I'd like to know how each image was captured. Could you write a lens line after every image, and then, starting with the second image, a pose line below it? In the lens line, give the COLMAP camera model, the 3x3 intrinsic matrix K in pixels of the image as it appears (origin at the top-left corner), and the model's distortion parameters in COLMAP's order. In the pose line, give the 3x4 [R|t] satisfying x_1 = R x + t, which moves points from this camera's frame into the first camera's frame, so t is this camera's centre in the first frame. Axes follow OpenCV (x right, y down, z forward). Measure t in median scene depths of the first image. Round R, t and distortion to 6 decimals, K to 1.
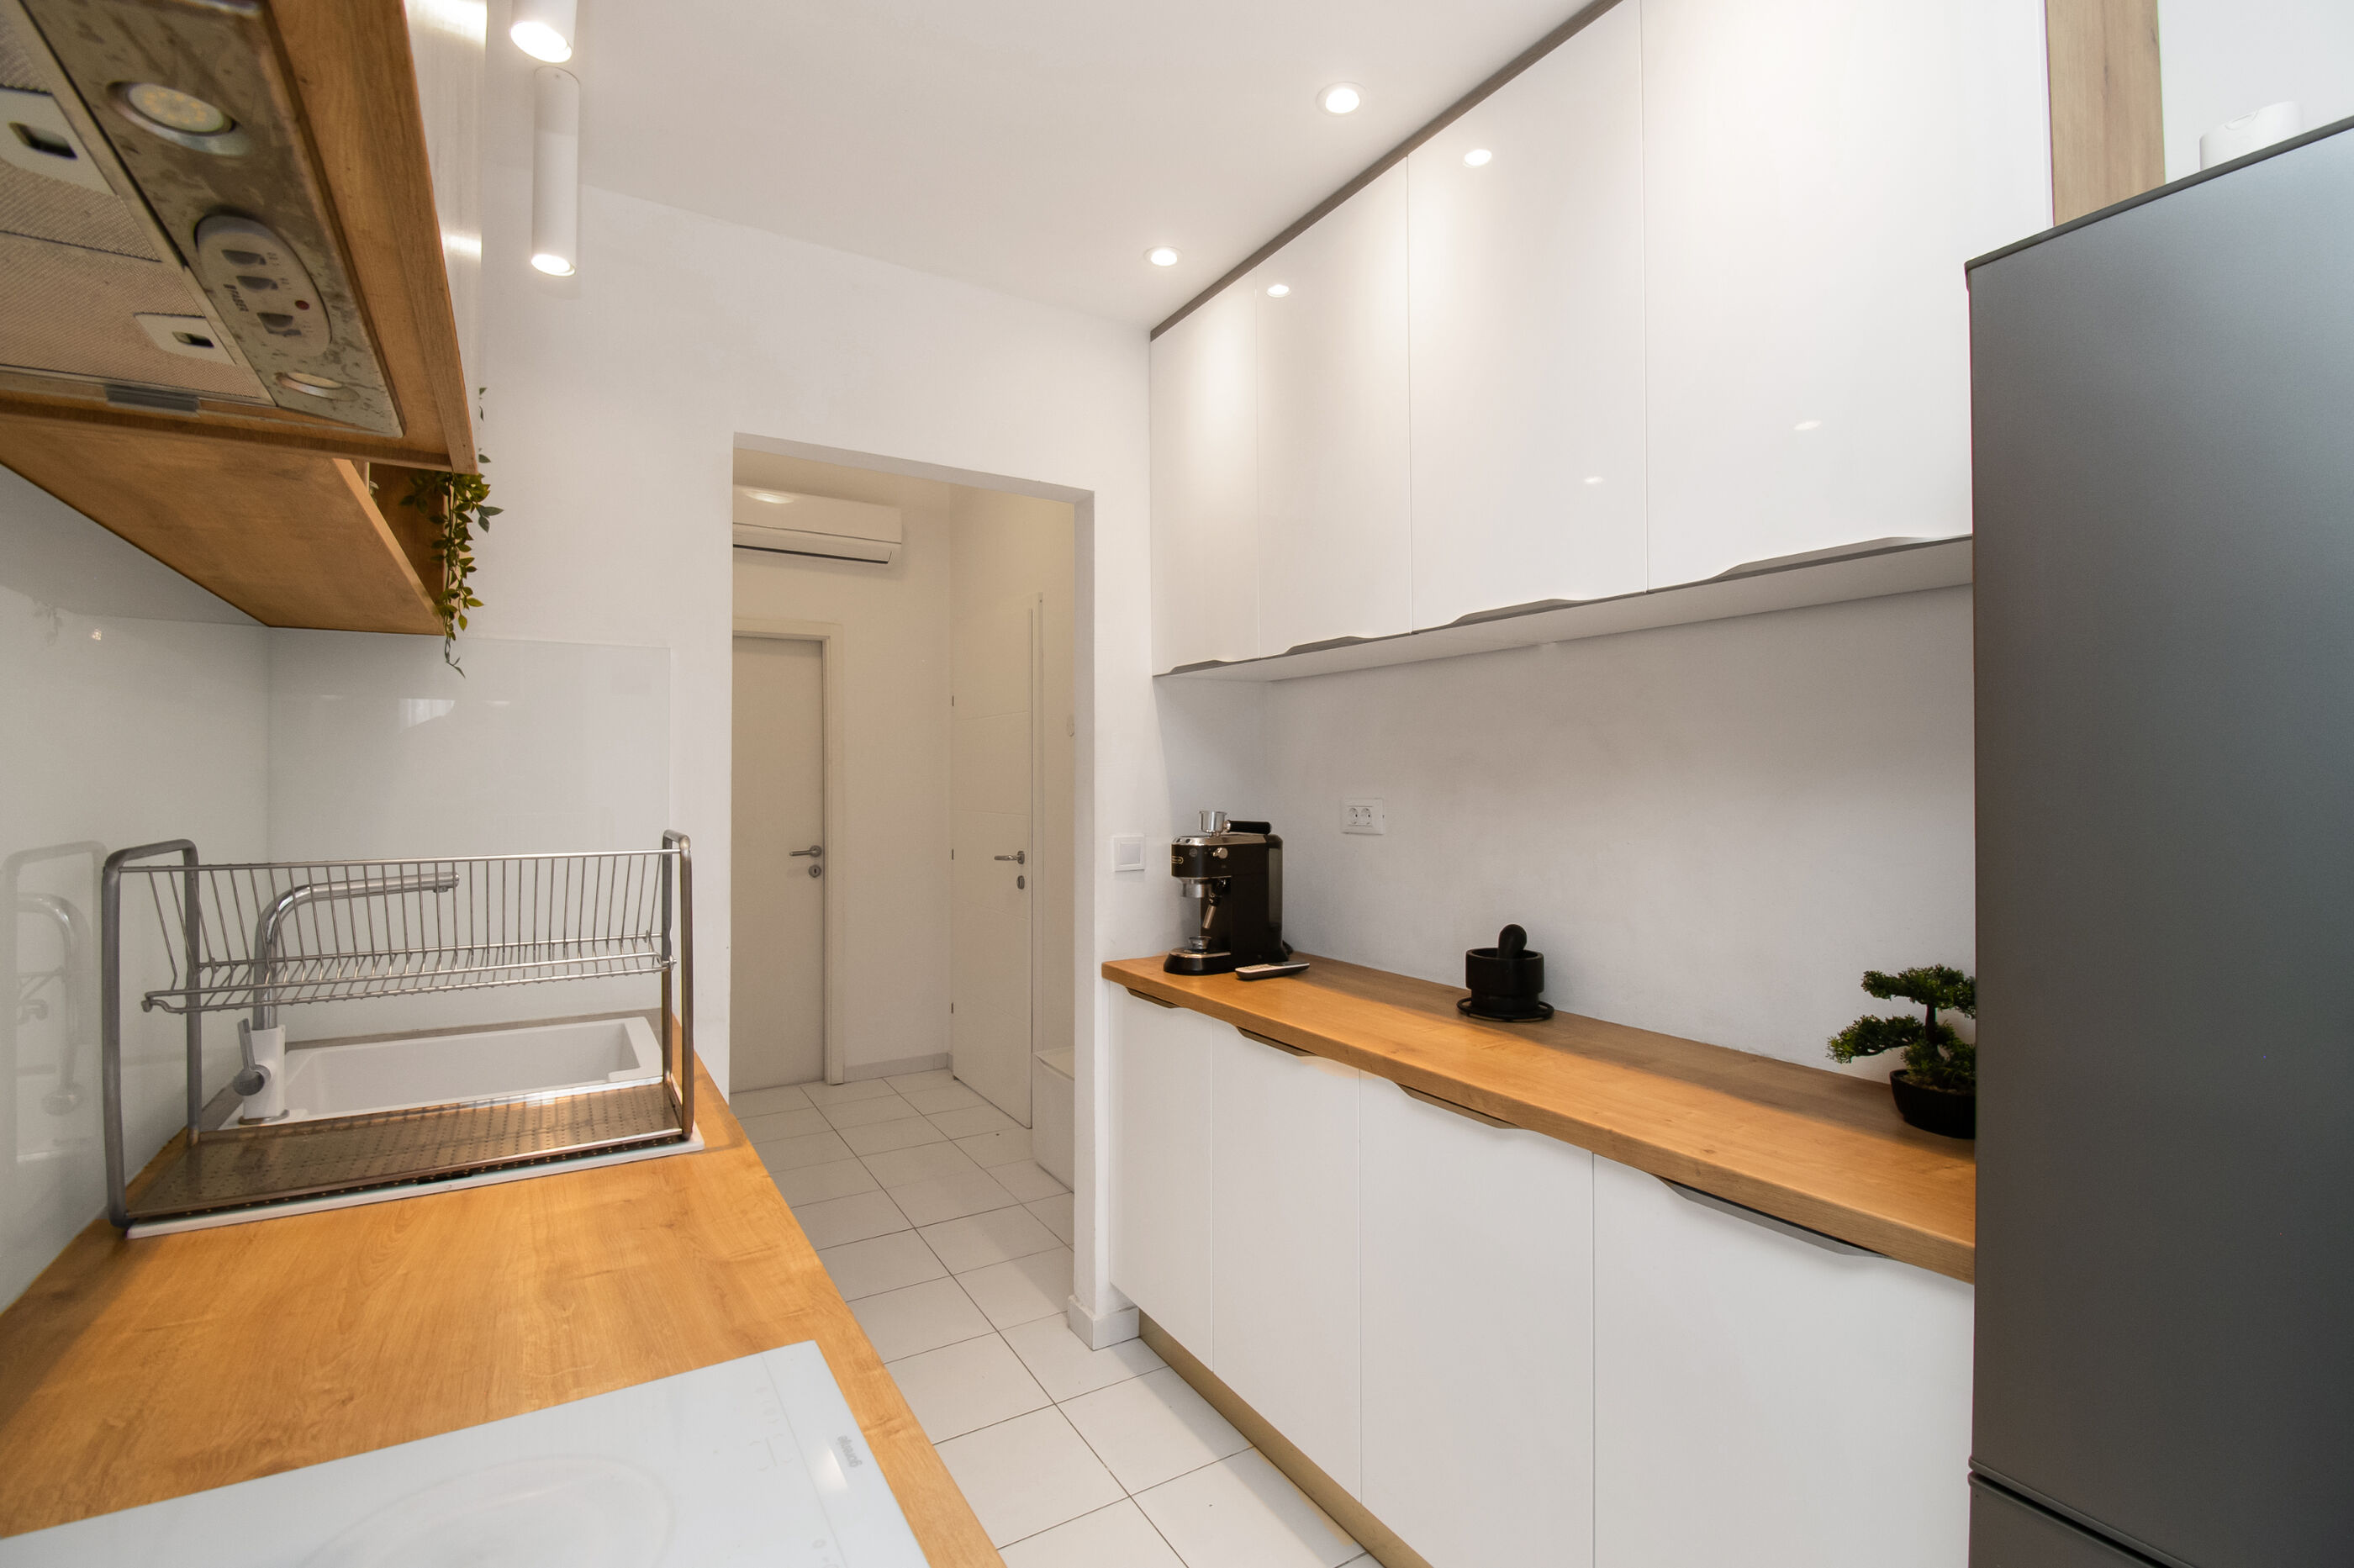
lens RADIAL K [[1065.9, 0, 1149.3], [0, 1065.9, 802.3], [0, 0, 1]] dist [0.008955, -0.010467]
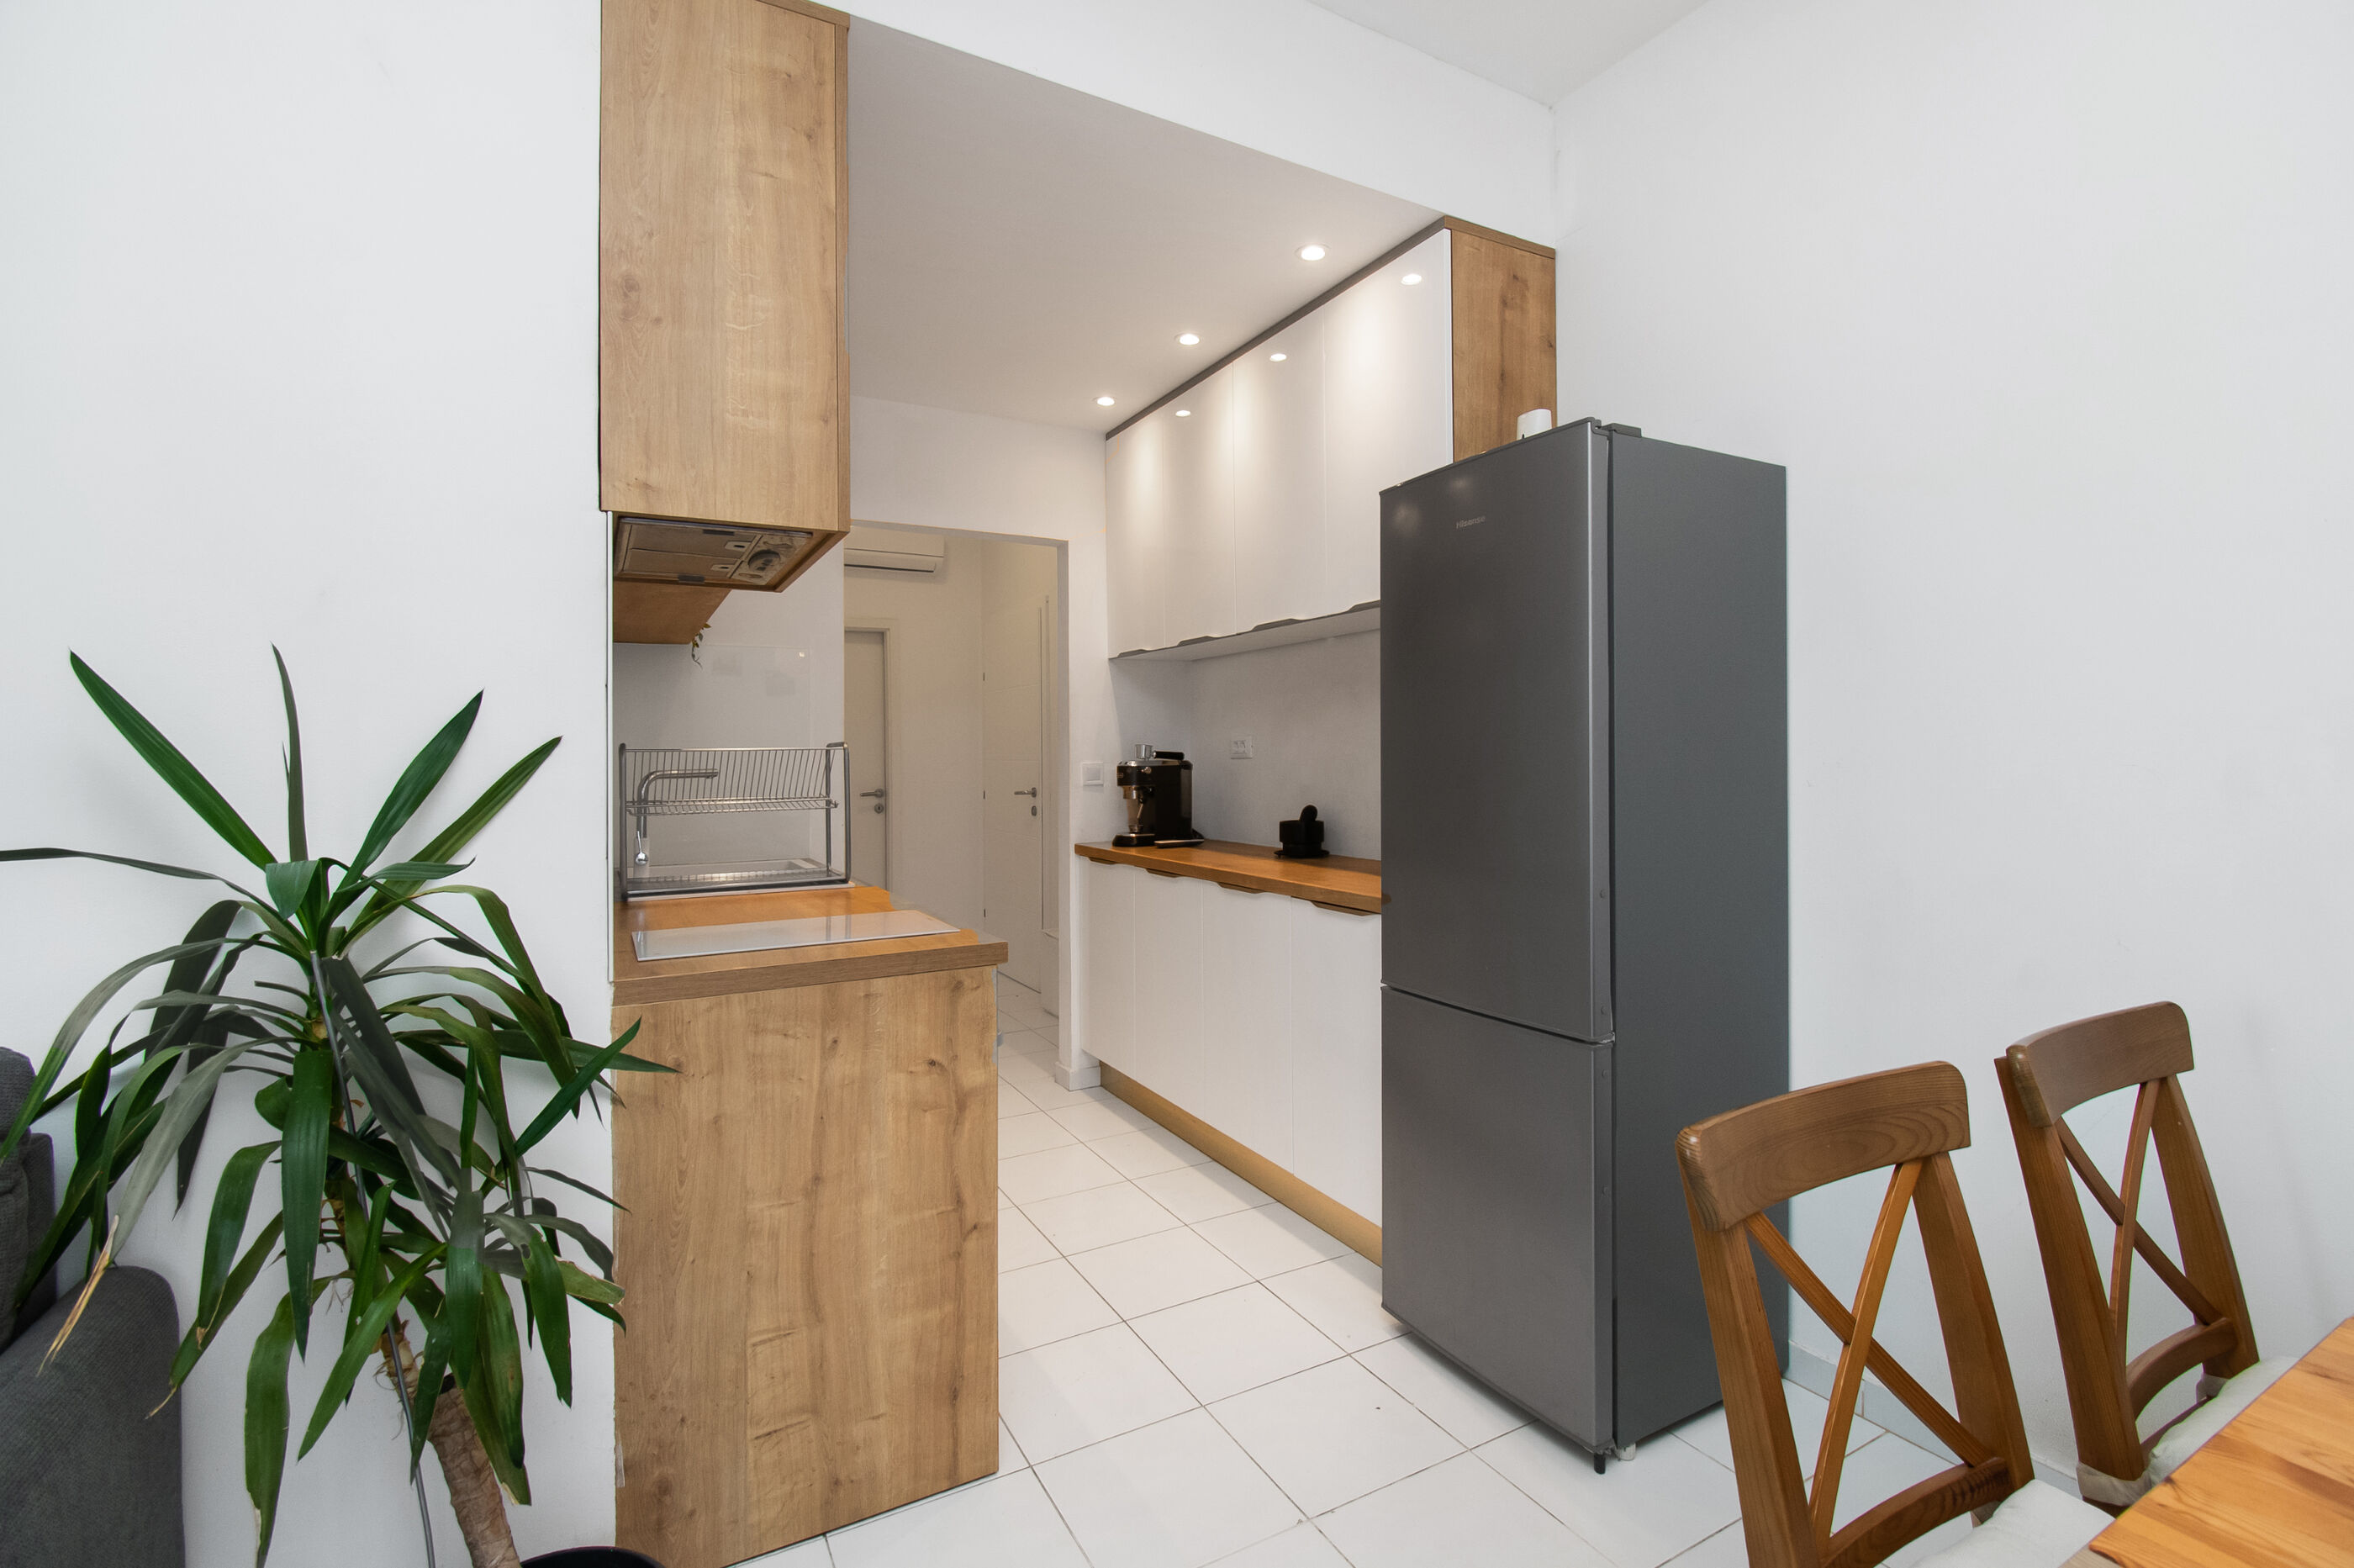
lens RADIAL K [[1065.9, 0, 1163.6], [0, 1065.9, 749.2], [0, 0, 1]] dist [0.008955, -0.010467]
pose [[0.999644, -0.011350, -0.024158, 0.125585], [0.010740, 0.999623, -0.025263, 0.054551], [0.024436, 0.024995, 0.999389, -0.560398]]
